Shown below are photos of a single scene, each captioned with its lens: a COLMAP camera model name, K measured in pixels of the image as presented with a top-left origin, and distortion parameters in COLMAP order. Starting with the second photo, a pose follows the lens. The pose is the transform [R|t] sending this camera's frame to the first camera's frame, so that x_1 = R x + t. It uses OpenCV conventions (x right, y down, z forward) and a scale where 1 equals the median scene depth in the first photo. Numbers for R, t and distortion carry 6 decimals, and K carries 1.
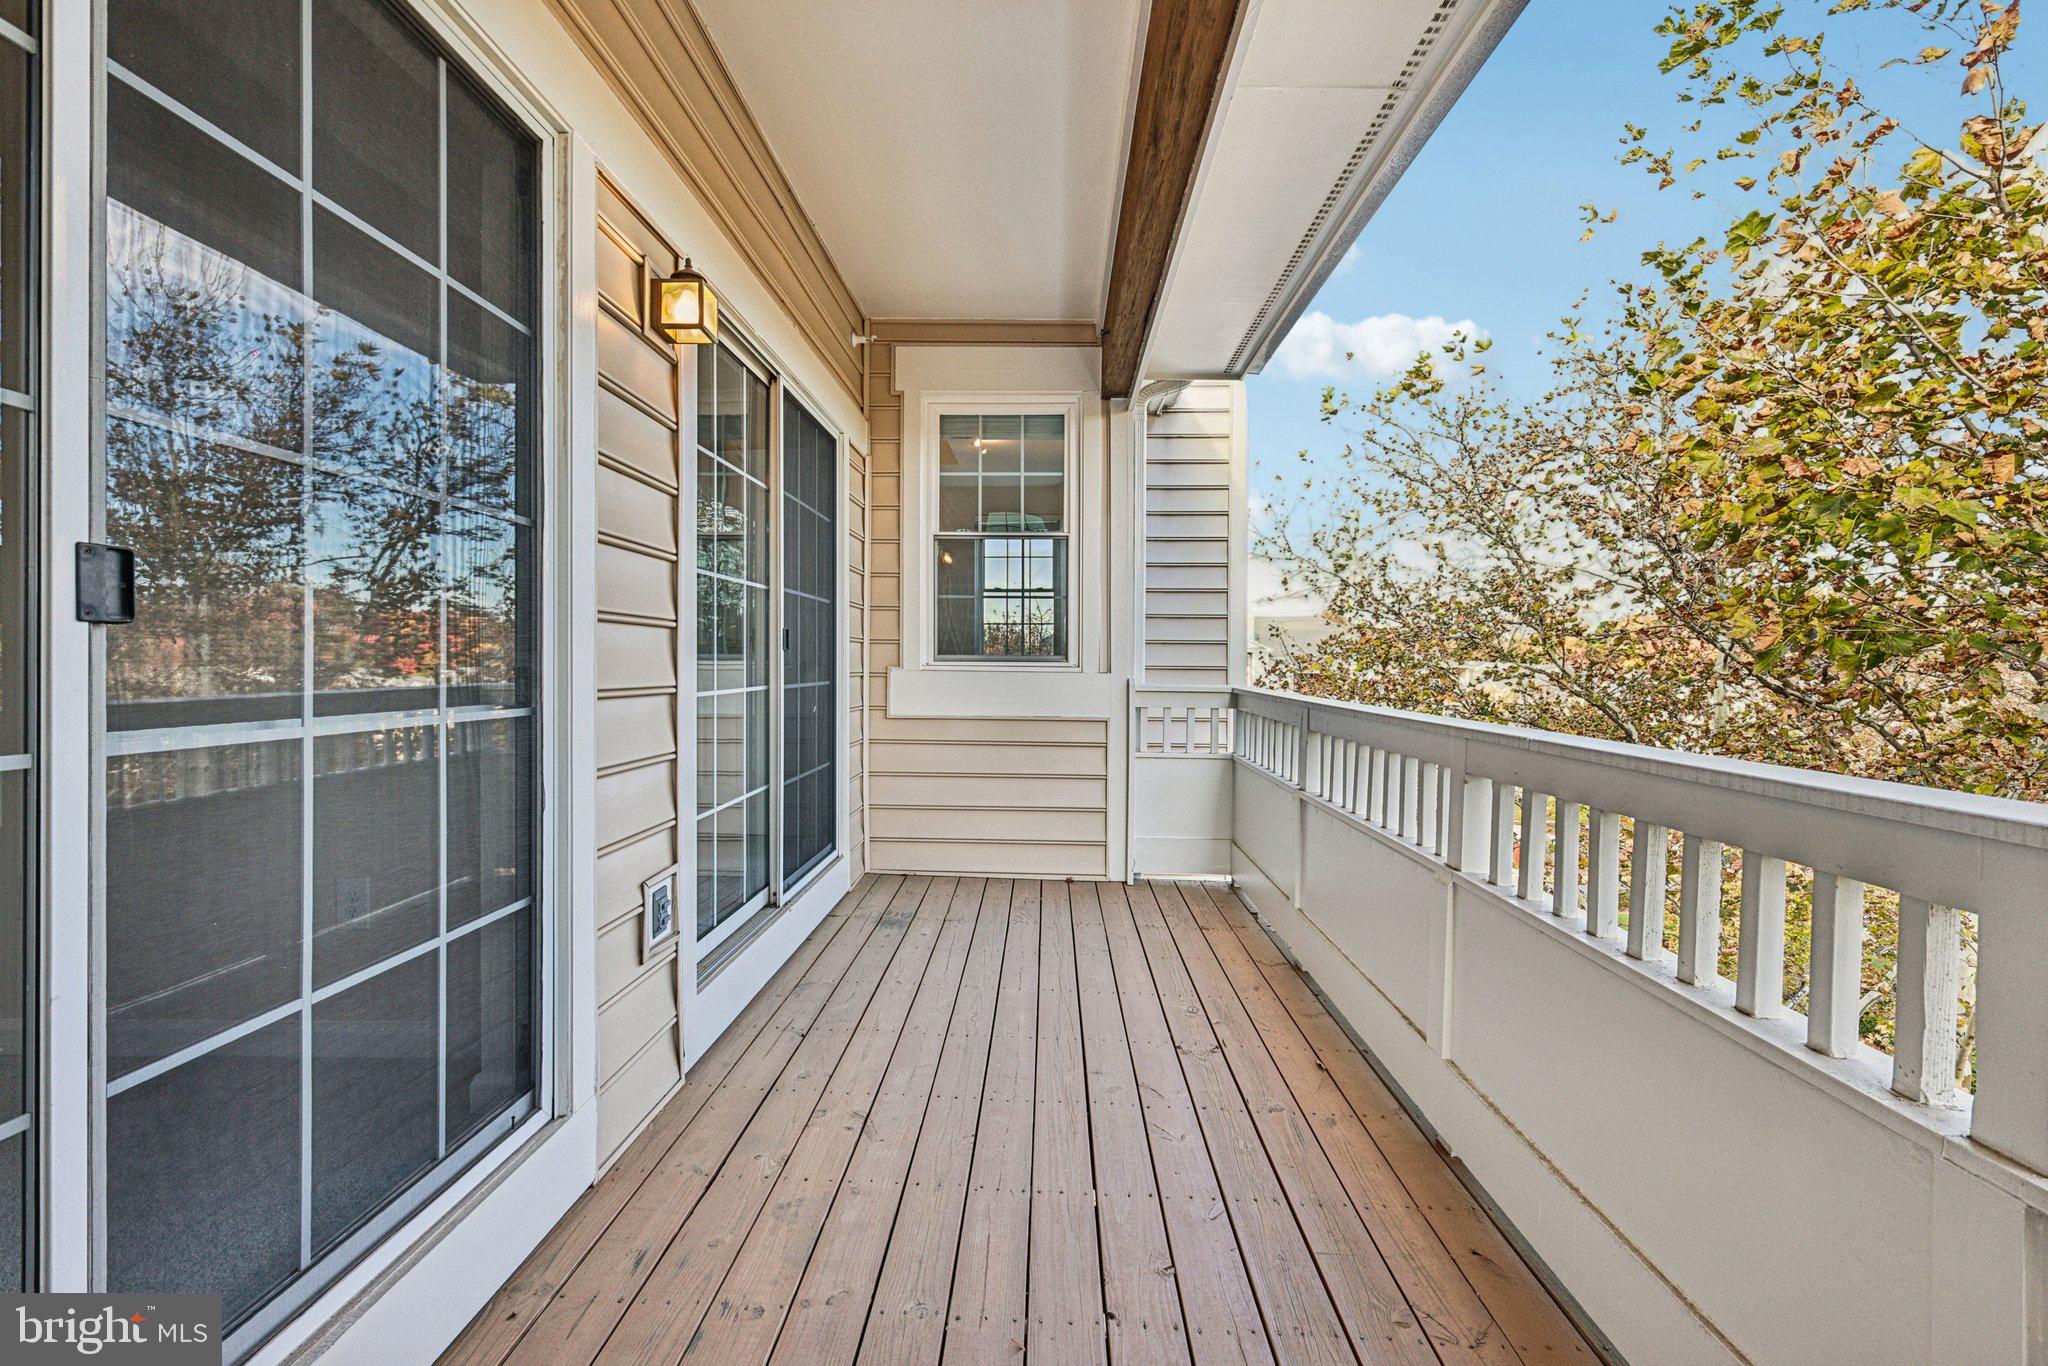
lens RADIAL K [[889.9, 0, 1028.1], [0, 889.9, 682.0], [0, 0, 1]] dist [0.003632, -0.000454]
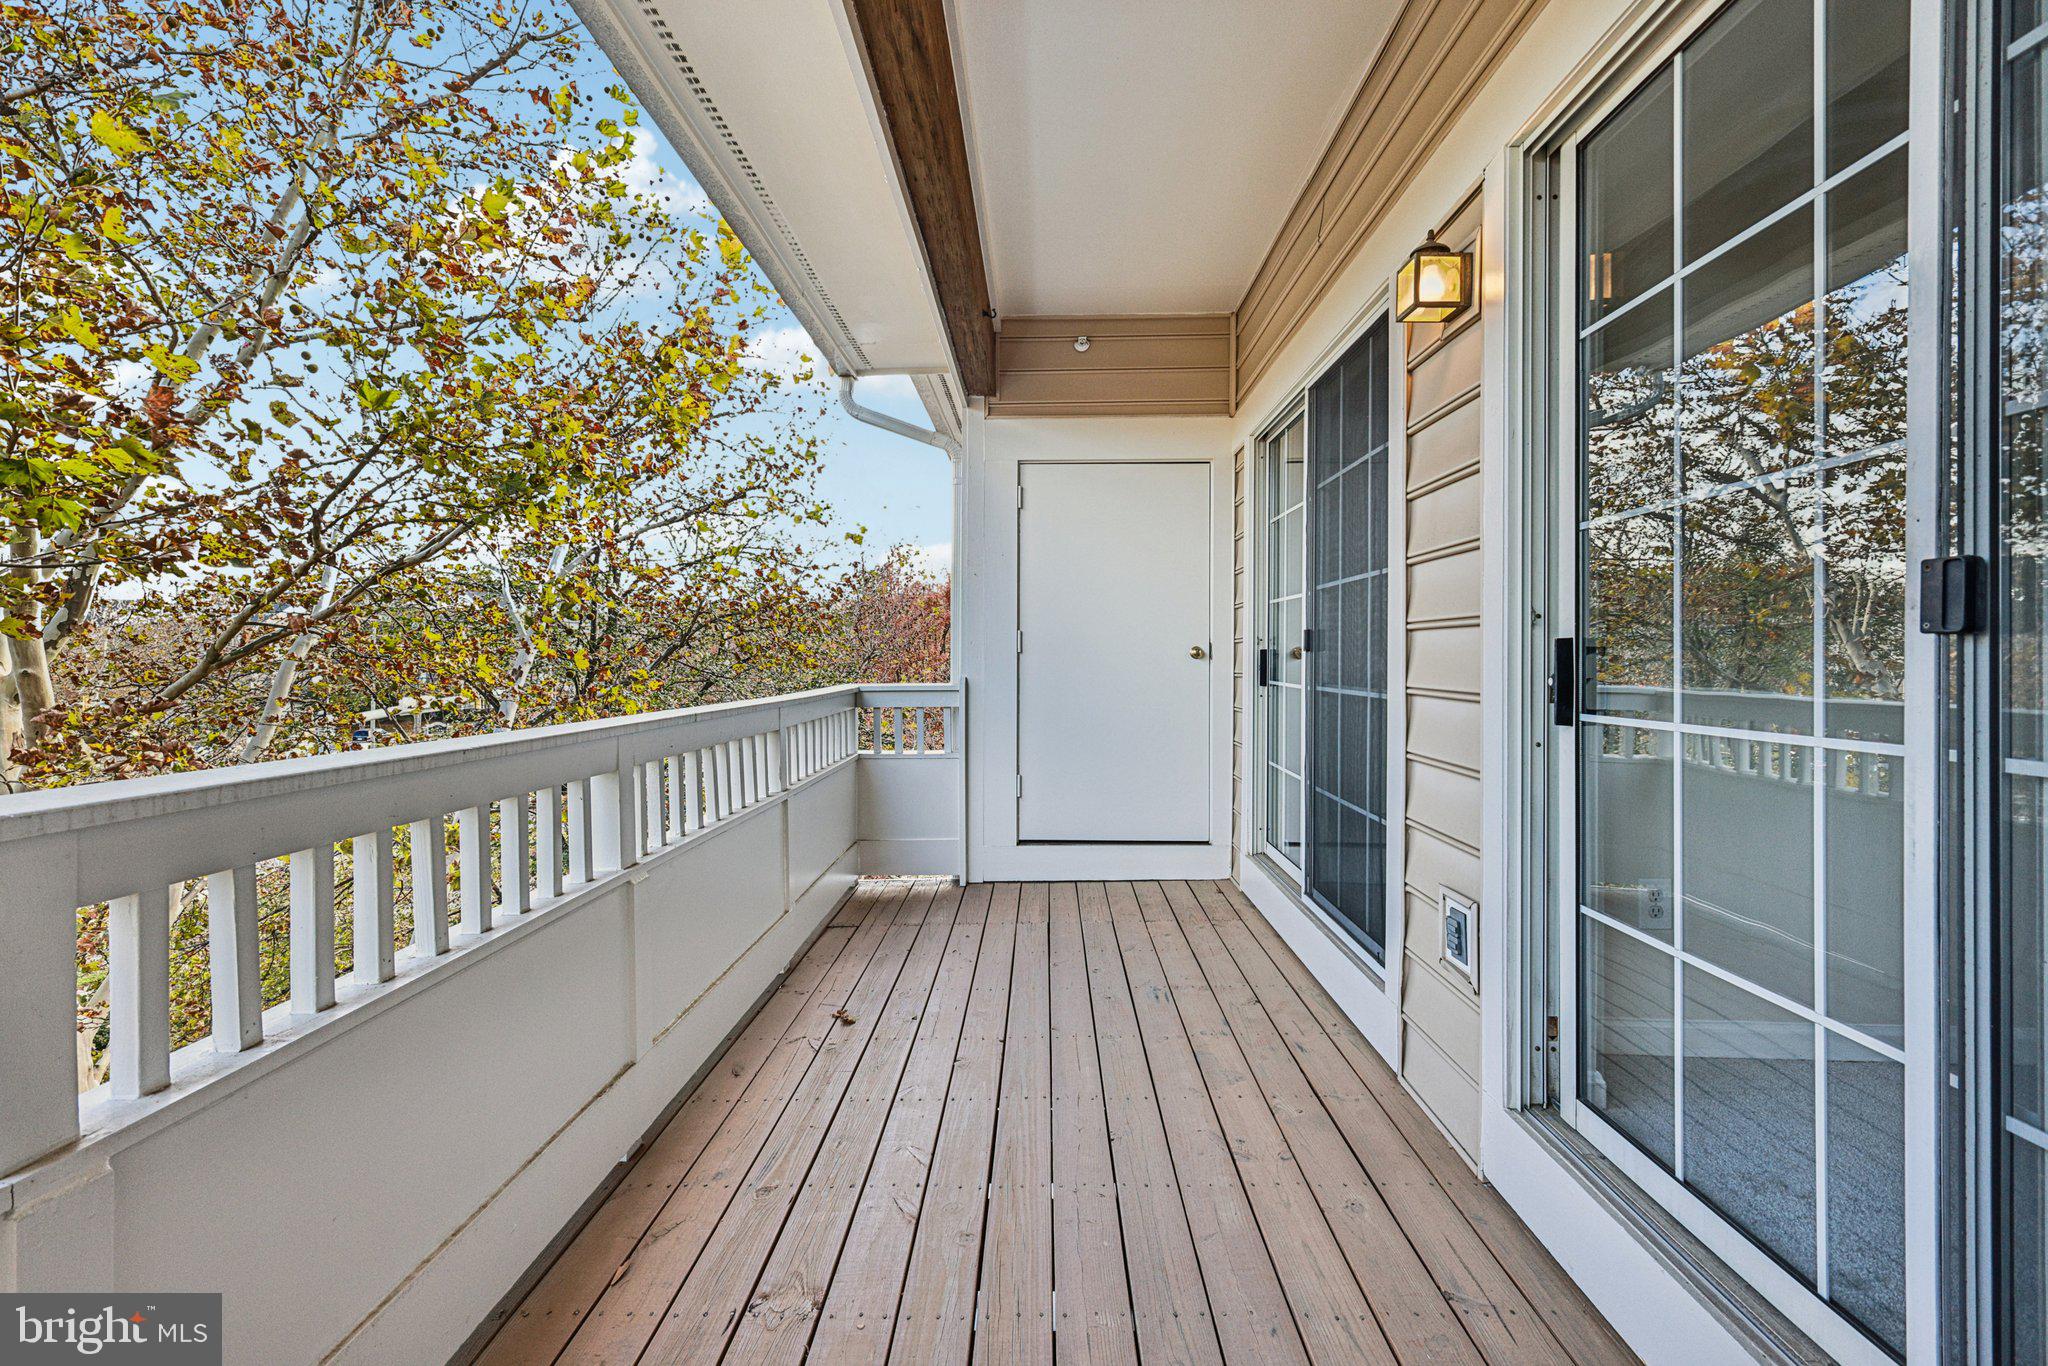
lens RADIAL K [[889.9, 0, 1018.5], [0, 889.9, 671.4], [0, 0, 1]] dist [0.003632, -0.000454]
pose [[-0.999868, -0.015862, 0.003383, 0.049393], [-0.015733, 0.999248, 0.035426, -0.047290], [-0.003943, 0.035369, -0.999367, 1.974785]]
